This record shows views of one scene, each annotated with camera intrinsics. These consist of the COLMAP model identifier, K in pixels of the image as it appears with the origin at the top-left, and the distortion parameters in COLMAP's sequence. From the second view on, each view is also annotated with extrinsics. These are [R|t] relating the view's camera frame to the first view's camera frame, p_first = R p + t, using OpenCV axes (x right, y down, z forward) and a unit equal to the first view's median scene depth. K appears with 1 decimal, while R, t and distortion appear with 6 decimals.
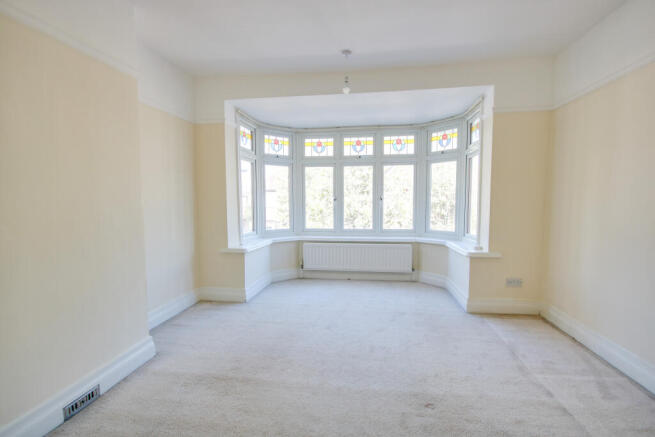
lens RADIAL K [[313.5, 0, 328.3], [0, 313.5, 221.4], [0, 0, 1]] dist [0.007605, -0.001553]
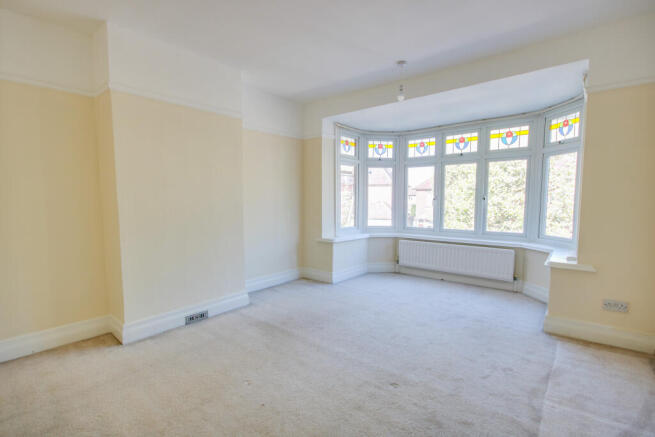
lens RADIAL K [[313.5, 0, 327.0], [0, 313.5, 221.4], [0, 0, 1]] dist [0.007605, -0.001553]
pose [[0.849418, 0.041533, -0.526083, 0.335749], [-0.039350, 0.999108, 0.015343, 0.000240], [0.526251, 0.007669, 0.850295, -0.037959]]
